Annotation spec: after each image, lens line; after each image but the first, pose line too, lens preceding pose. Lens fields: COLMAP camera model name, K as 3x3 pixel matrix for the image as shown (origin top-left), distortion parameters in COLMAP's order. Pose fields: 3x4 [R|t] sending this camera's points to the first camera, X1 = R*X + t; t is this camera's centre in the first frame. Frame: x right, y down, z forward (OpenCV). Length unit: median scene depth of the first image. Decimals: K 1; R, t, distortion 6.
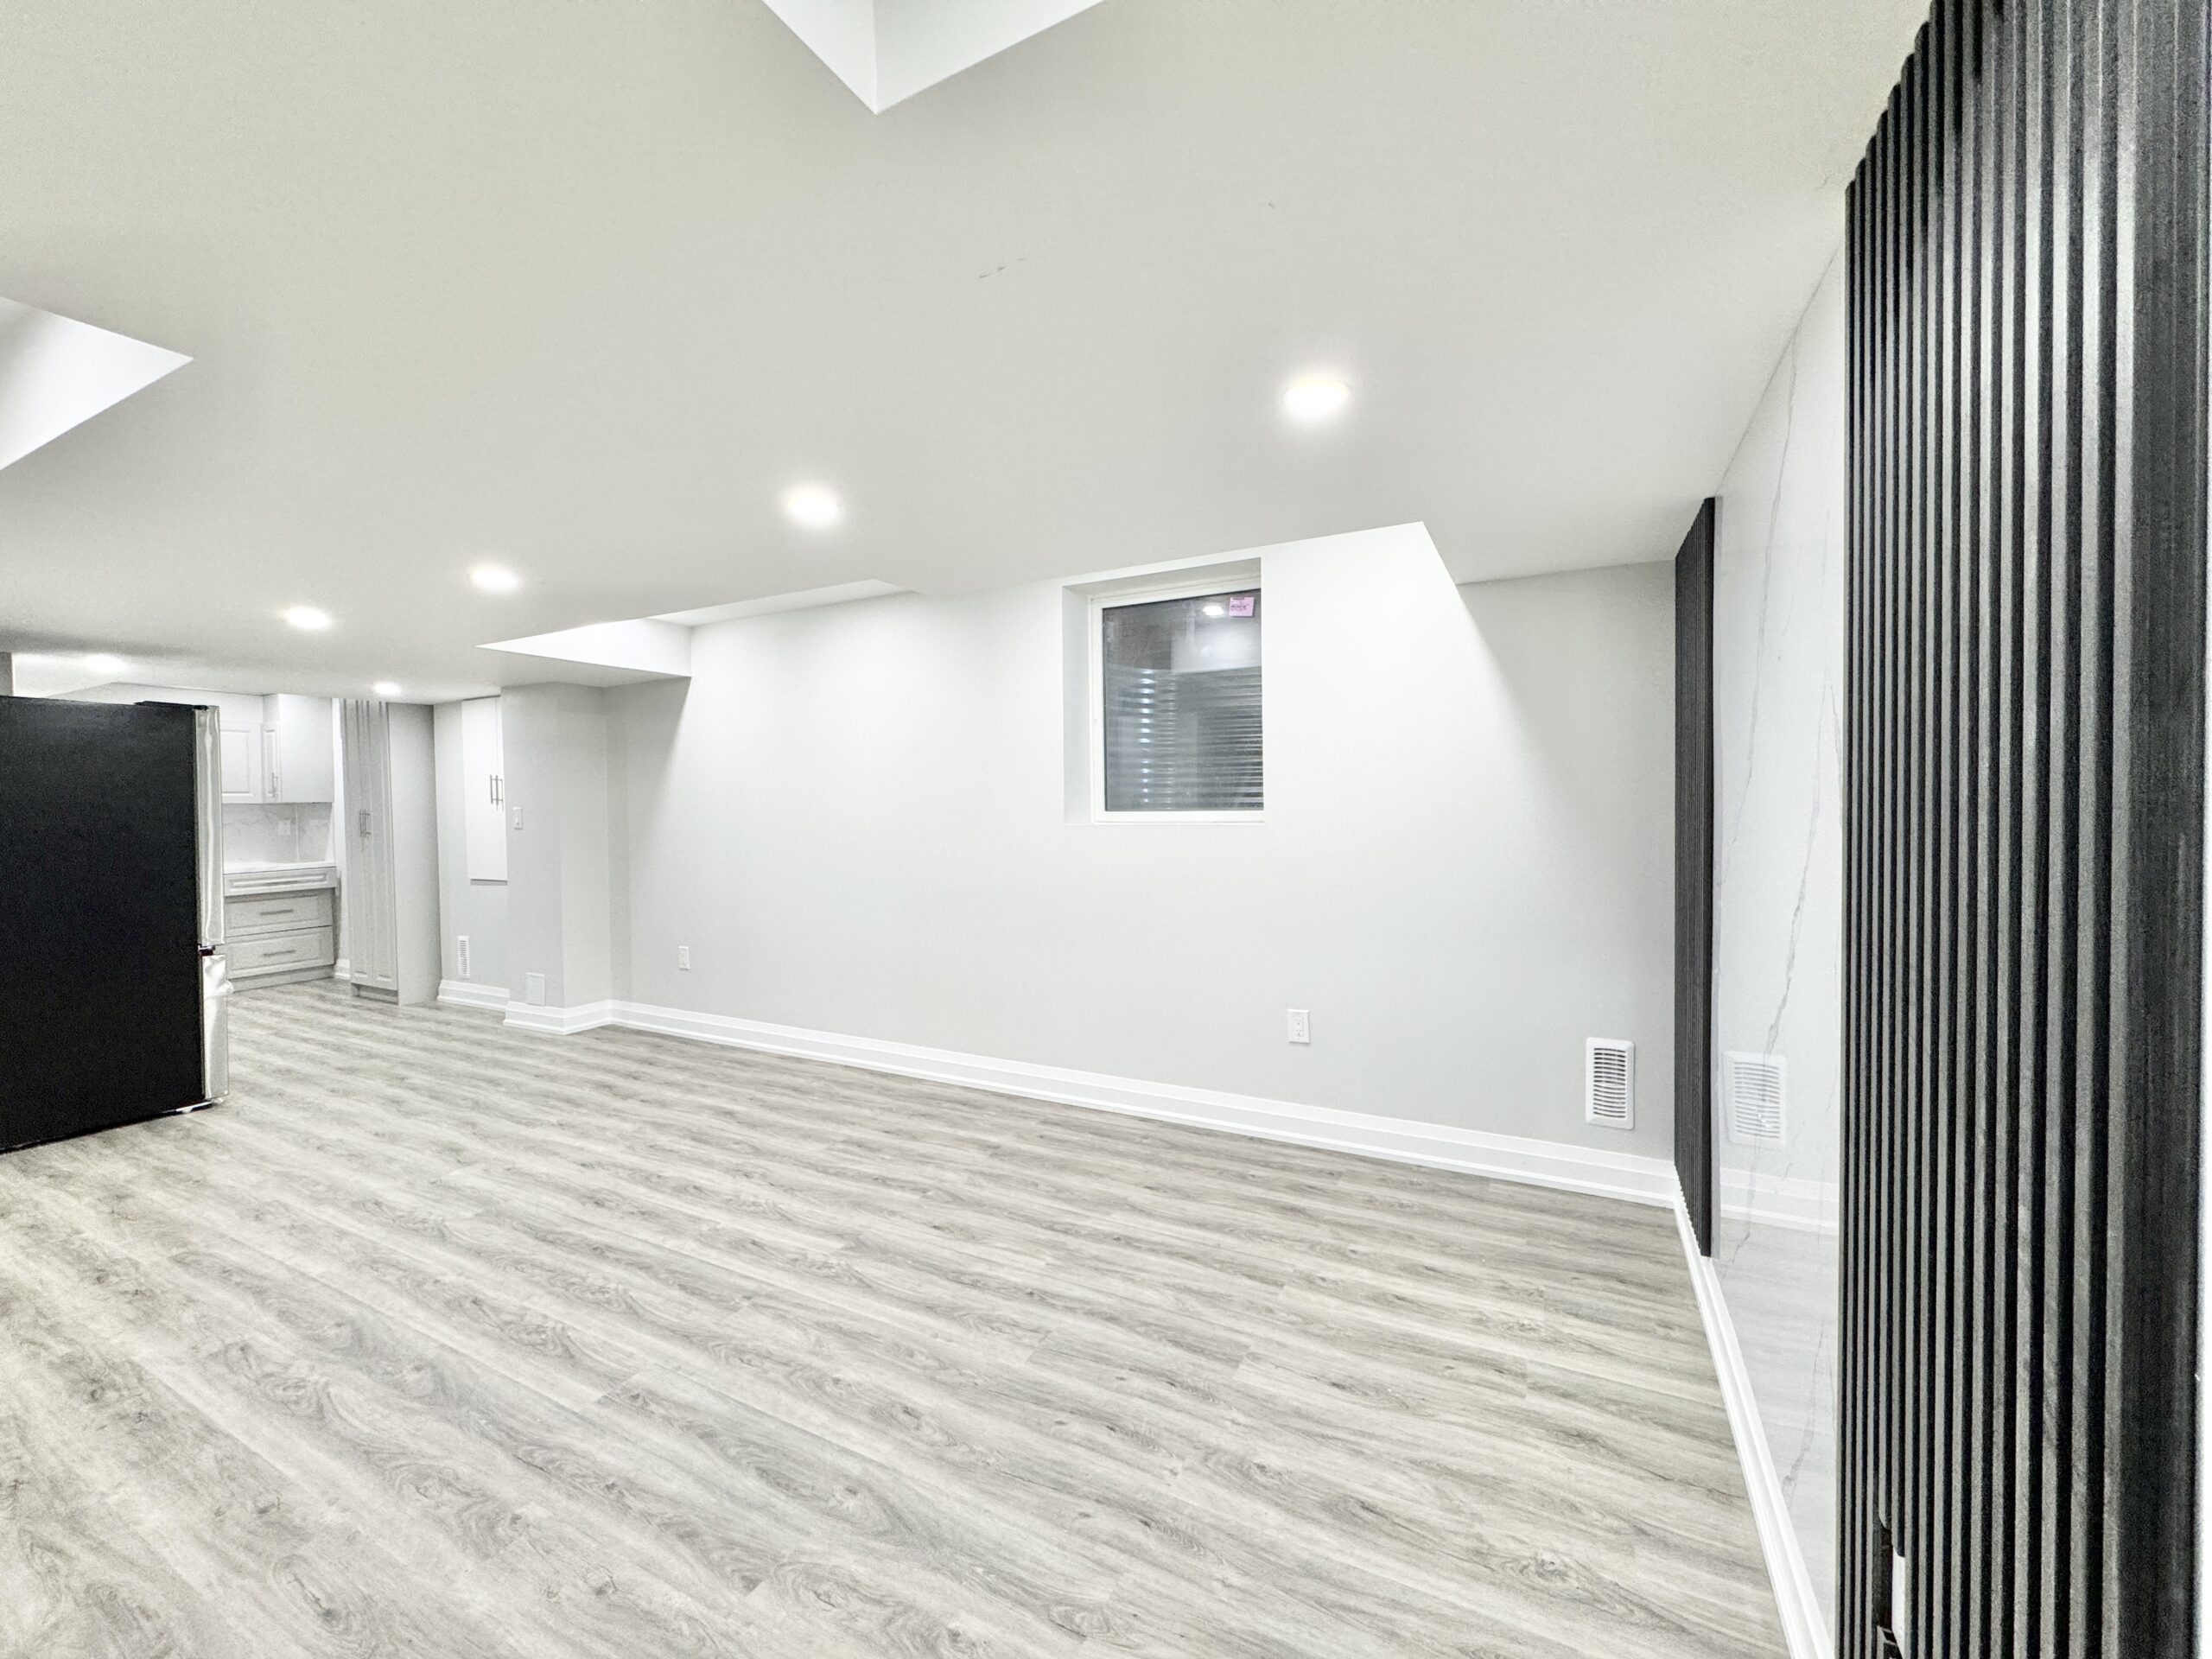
lens RADIAL K [[879.6, 0, 1106.0], [0, 879.6, 829.5], [0, 0, 1]] dist [-0.002015, 0.000477]
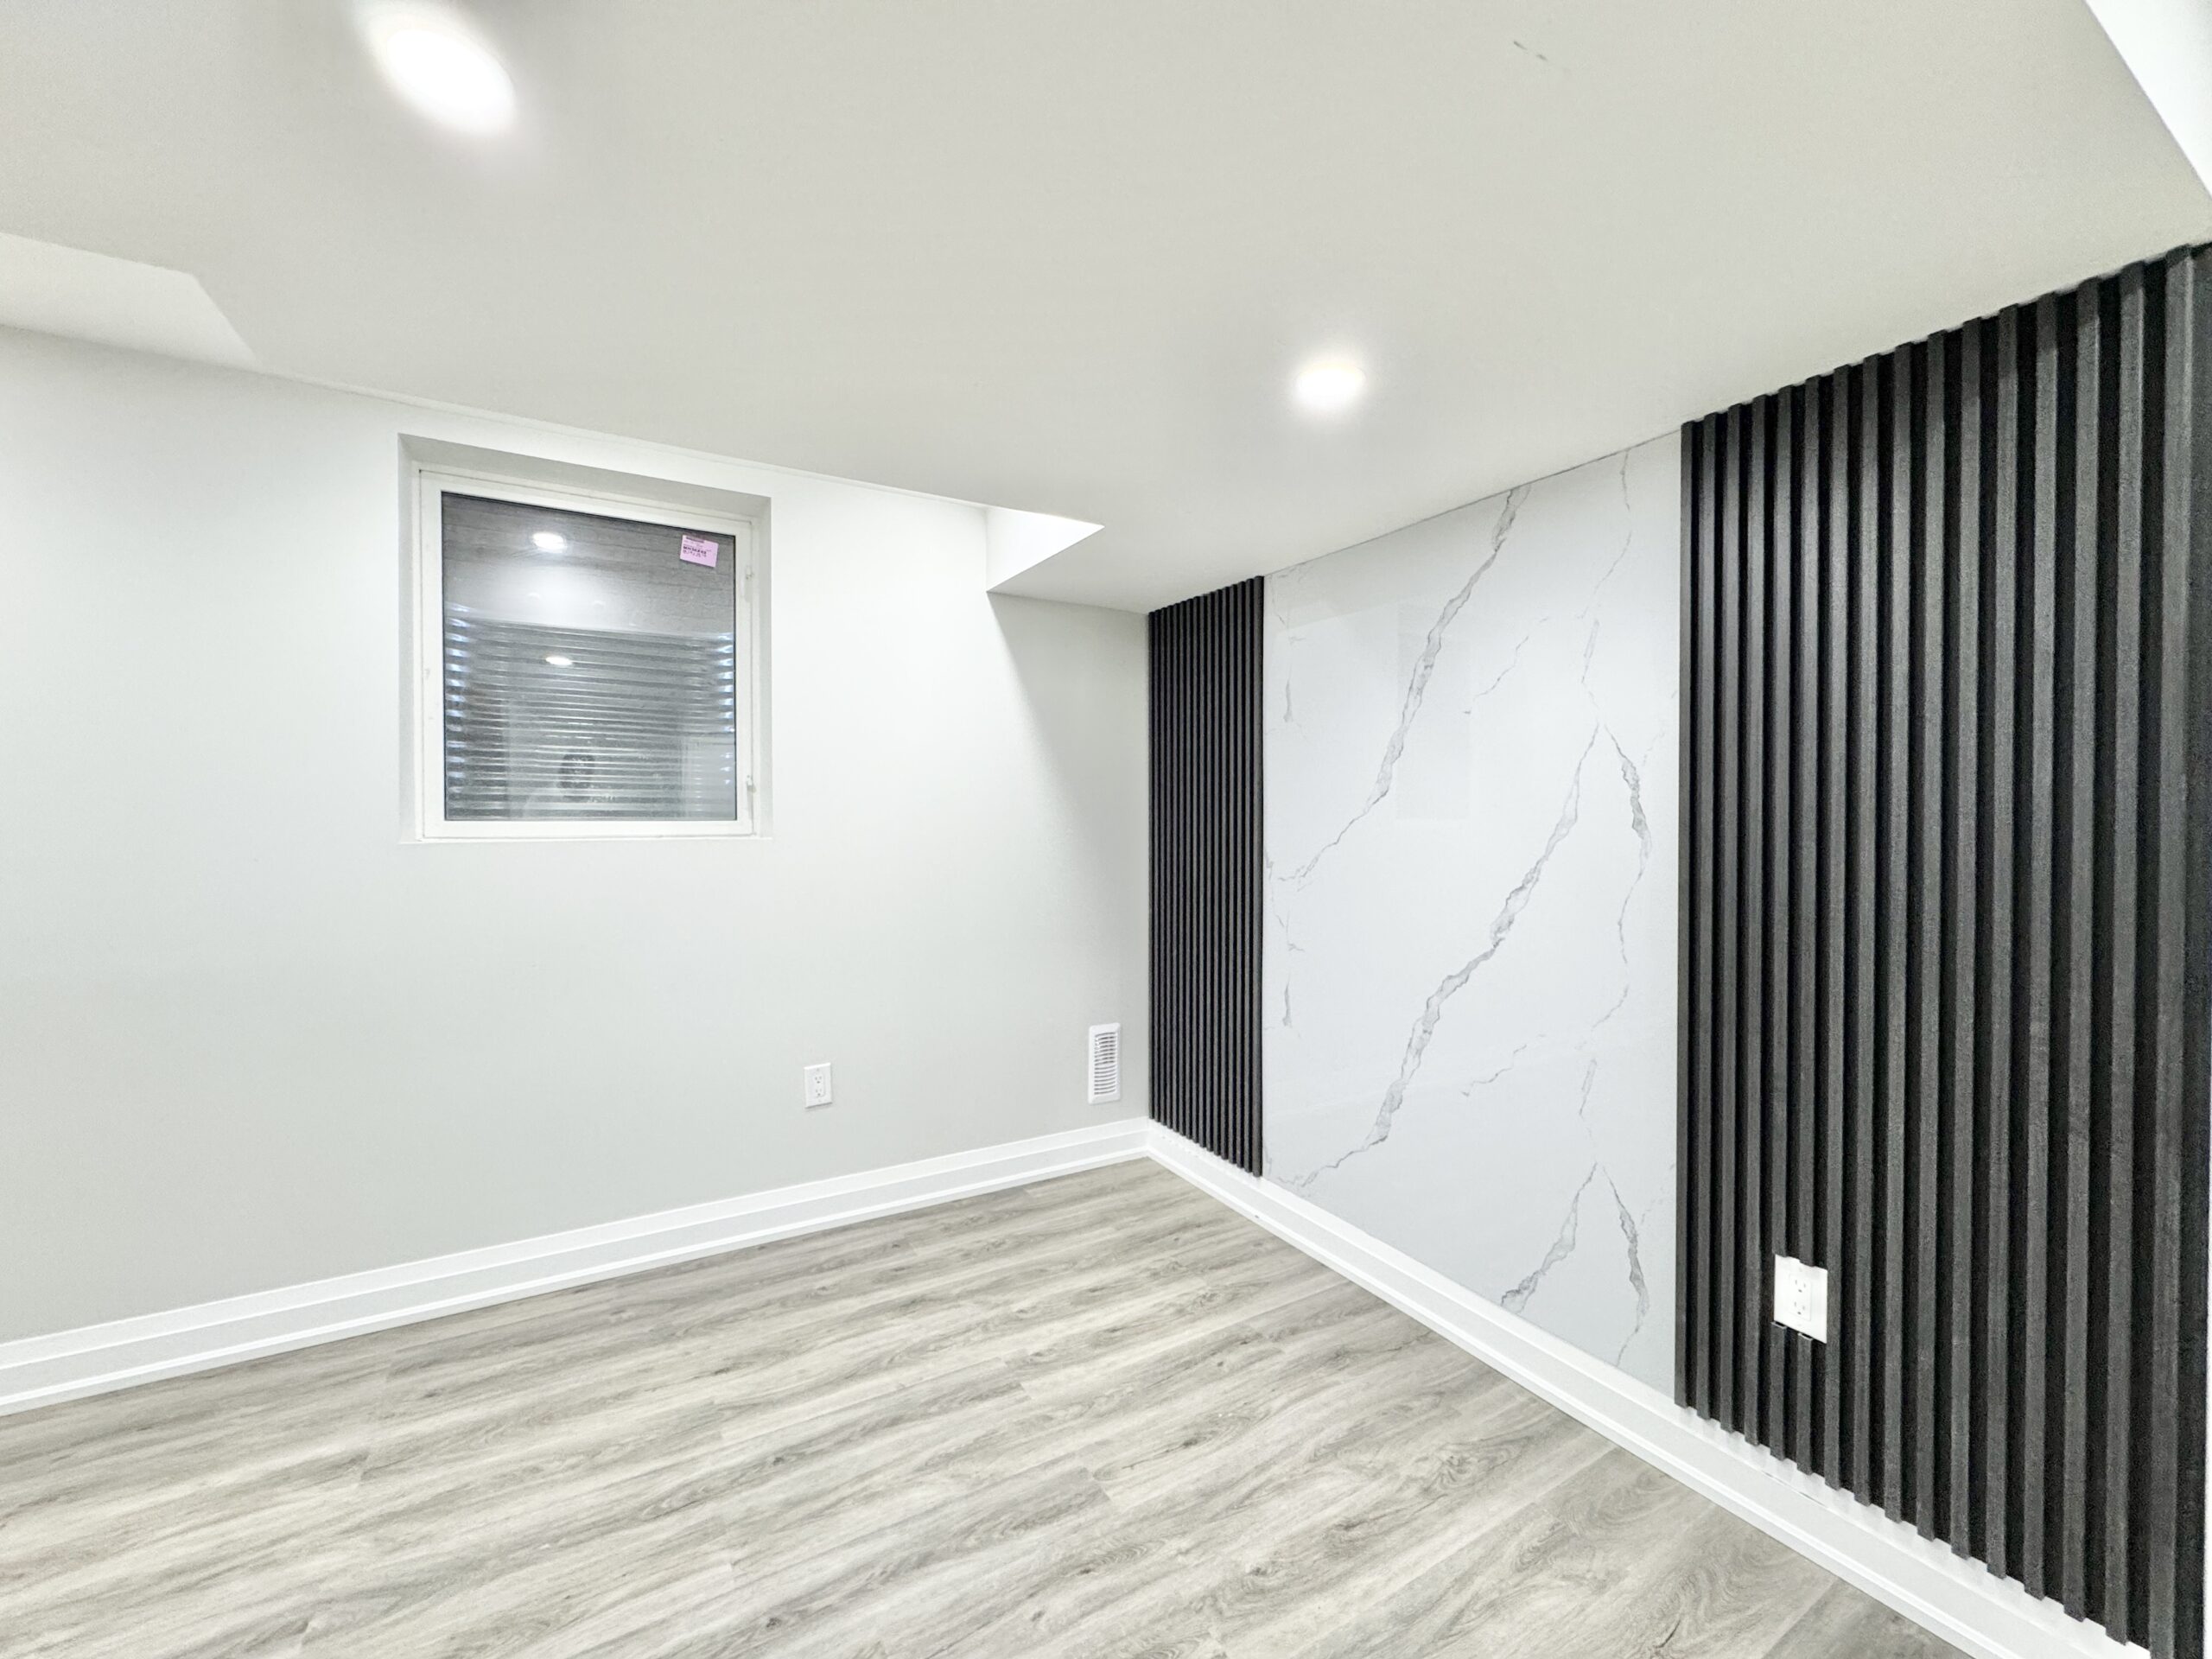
lens RADIAL K [[879.6, 0, 1106.0], [0, 879.6, 829.5], [0, 0, 1]] dist [-0.002015, 0.000477]
pose [[0.530438, -0.000458, 0.847723, -0.391811], [0.015043, 0.999847, -0.008872, -0.002919], [-0.847590, 0.017458, 0.530364, 0.398764]]
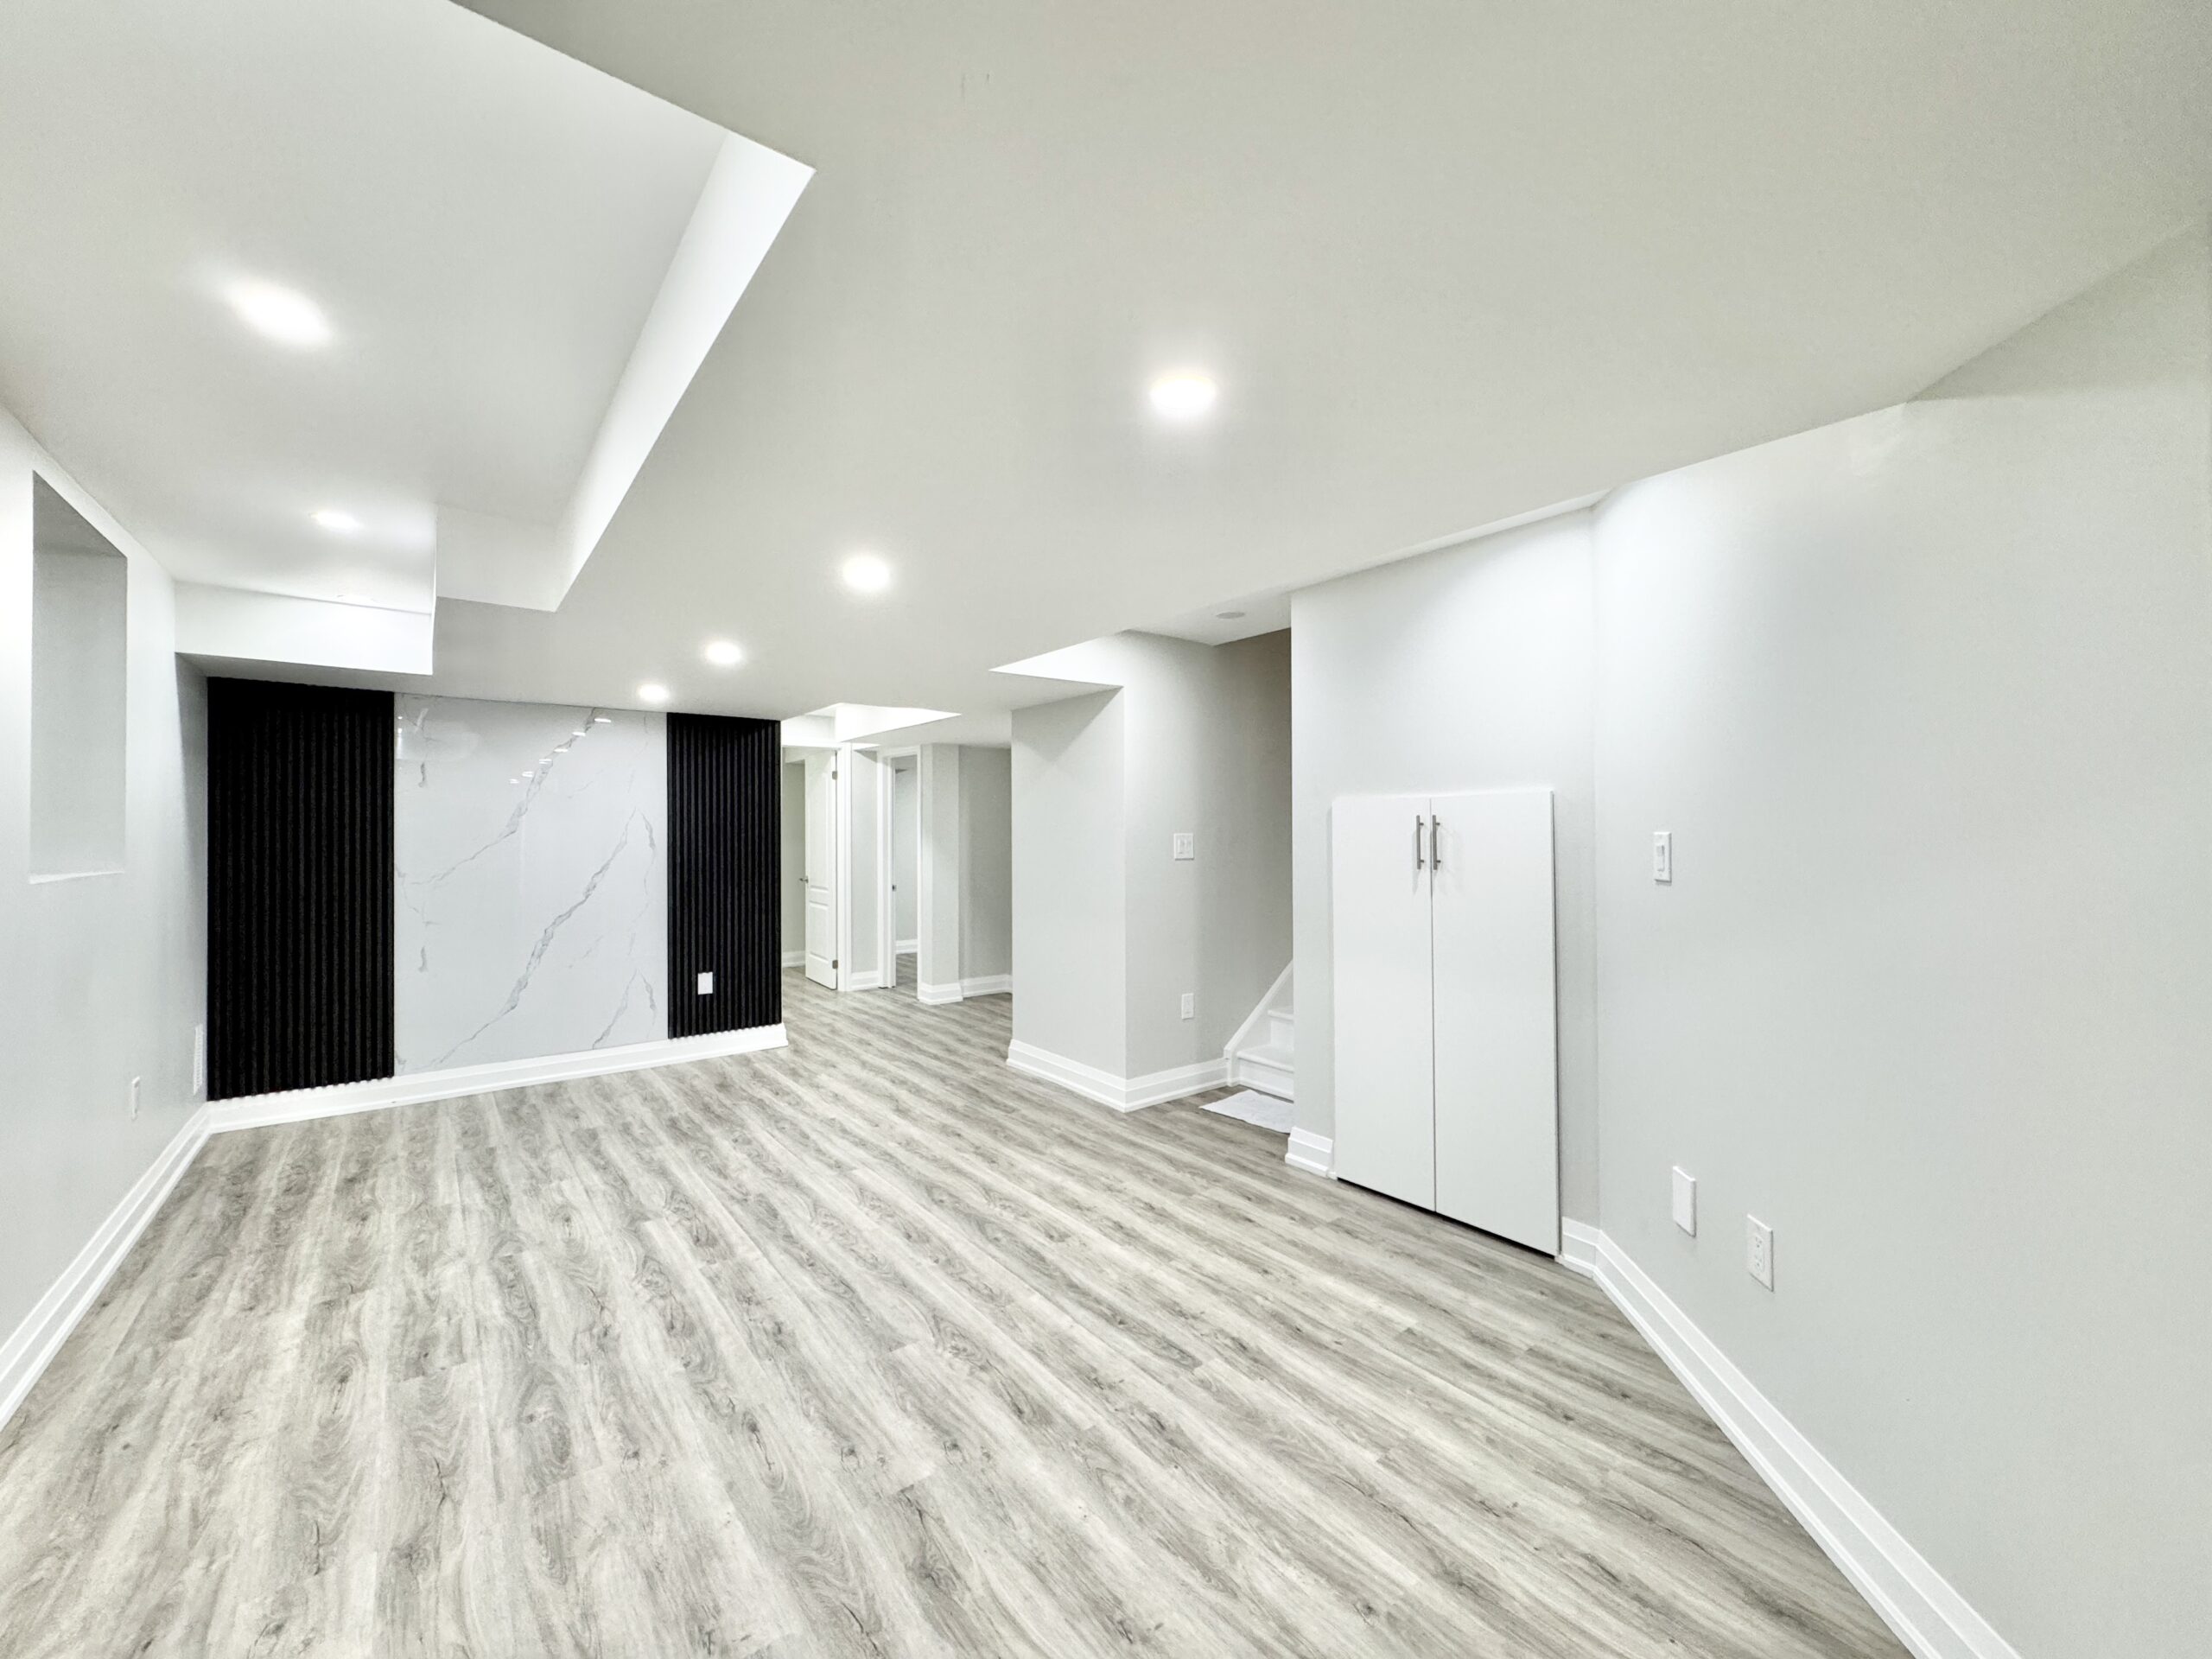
lens RADIAL K [[879.6, 0, 1106.0], [0, 879.6, 829.5], [0, 0, 1]] dist [-0.002015, 0.000477]
pose [[-0.911531, 0.016881, 0.410884, -1.232577], [0.025570, 0.999550, 0.015660, -0.042224], [-0.410435, 0.024781, -0.911553, 1.655698]]
